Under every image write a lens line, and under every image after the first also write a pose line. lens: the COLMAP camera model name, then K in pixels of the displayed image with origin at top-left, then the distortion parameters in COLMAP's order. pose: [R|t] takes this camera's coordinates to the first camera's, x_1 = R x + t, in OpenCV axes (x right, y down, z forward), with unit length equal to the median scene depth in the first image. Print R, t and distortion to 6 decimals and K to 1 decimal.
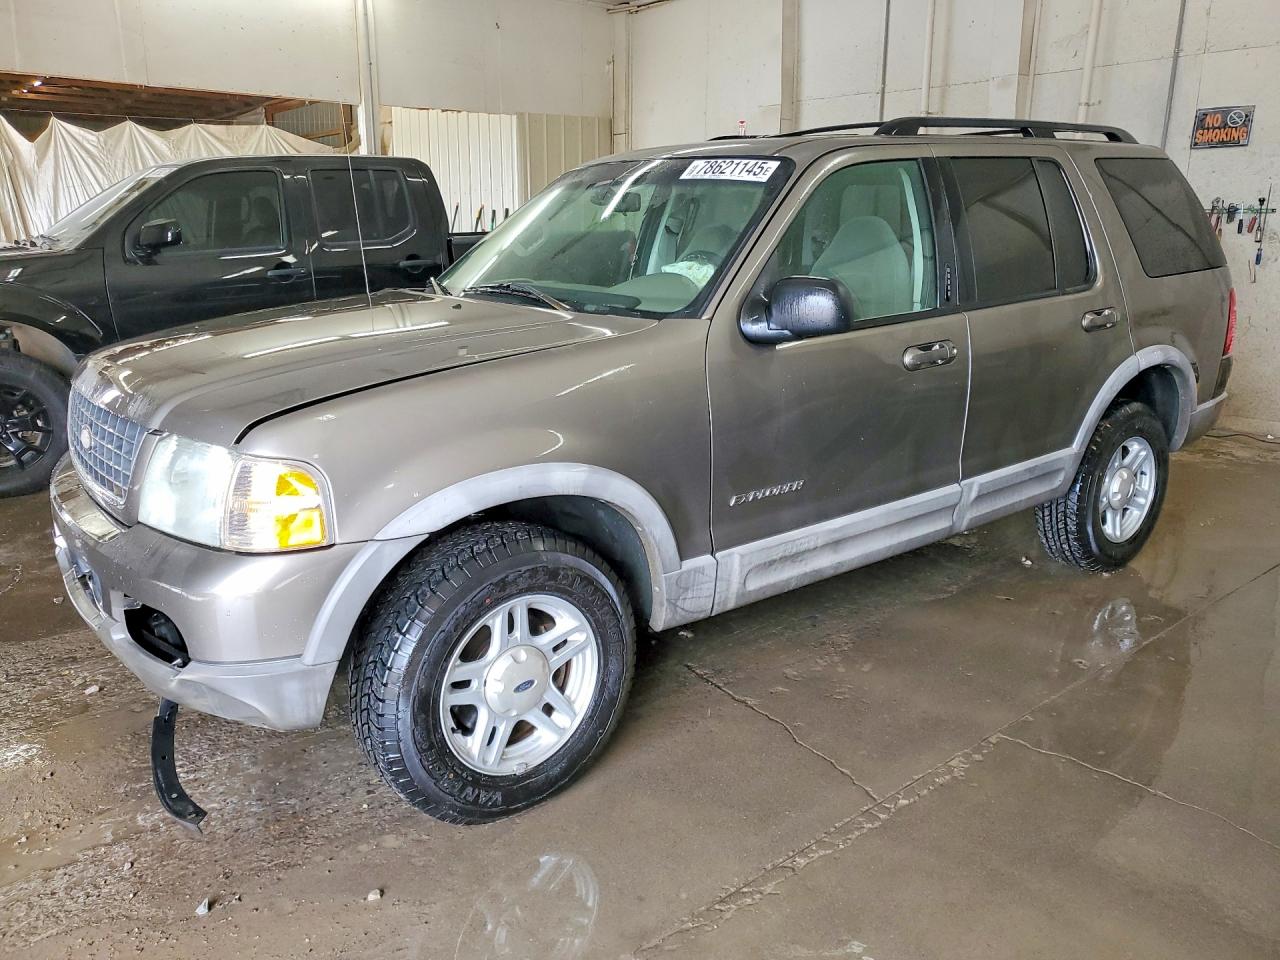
lens RADIAL K [[1101.5, 0, 640.0], [0, 1101.5, 480.0], [0, 0, 1]] dist [0.000442, -0.000334]
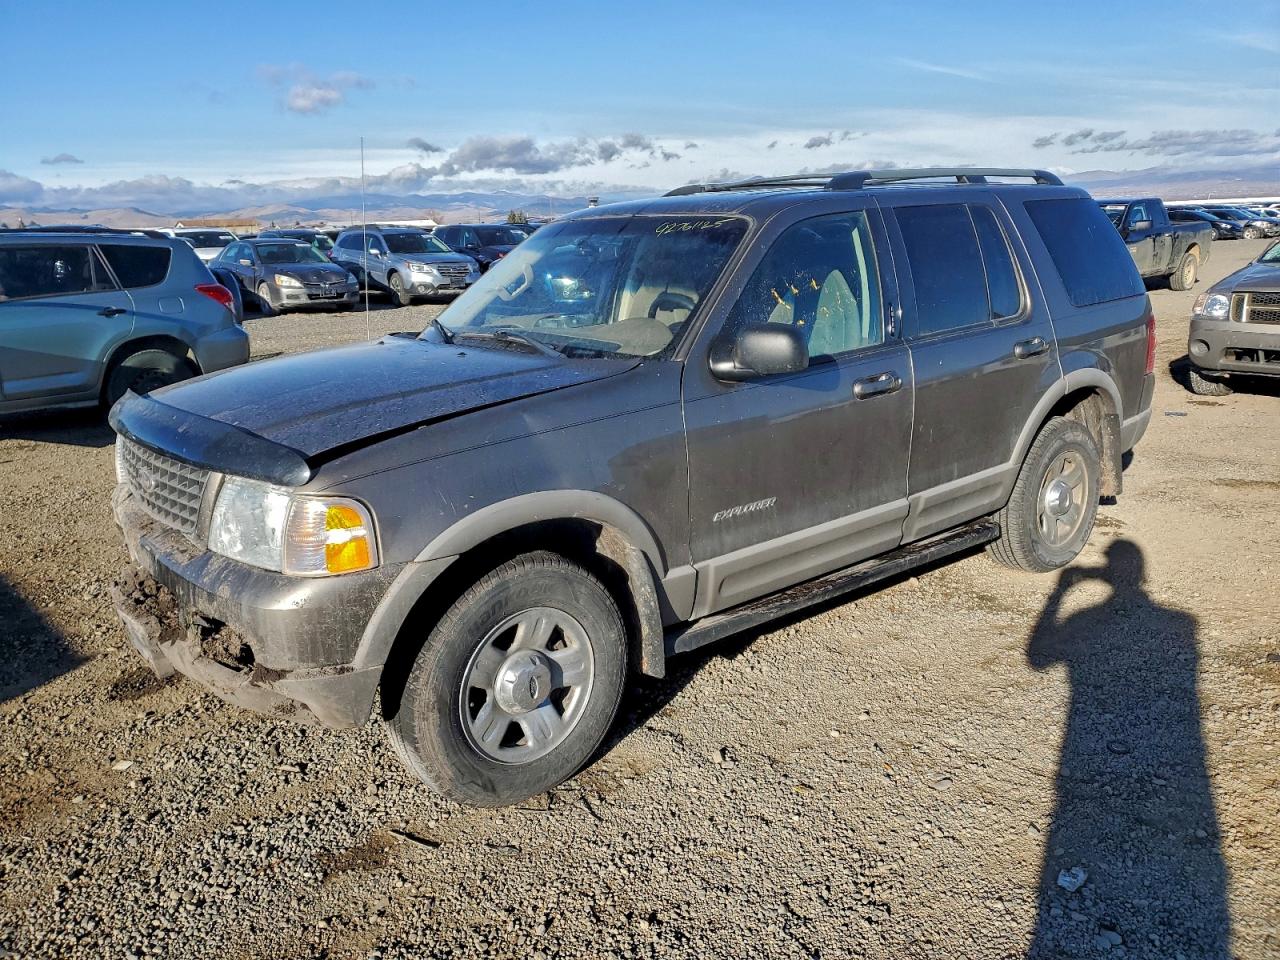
lens RADIAL K [[1101.5, 0, 640.0], [0, 1101.5, 480.0], [0, 0, 1]] dist [0.000442, -0.000334]
pose [[0.999516, -0.029786, 0.008944, 0.005954], [0.029923, 0.999431, -0.015544, -0.005699], [-0.008476, 0.015804, 0.999839, -0.130432]]
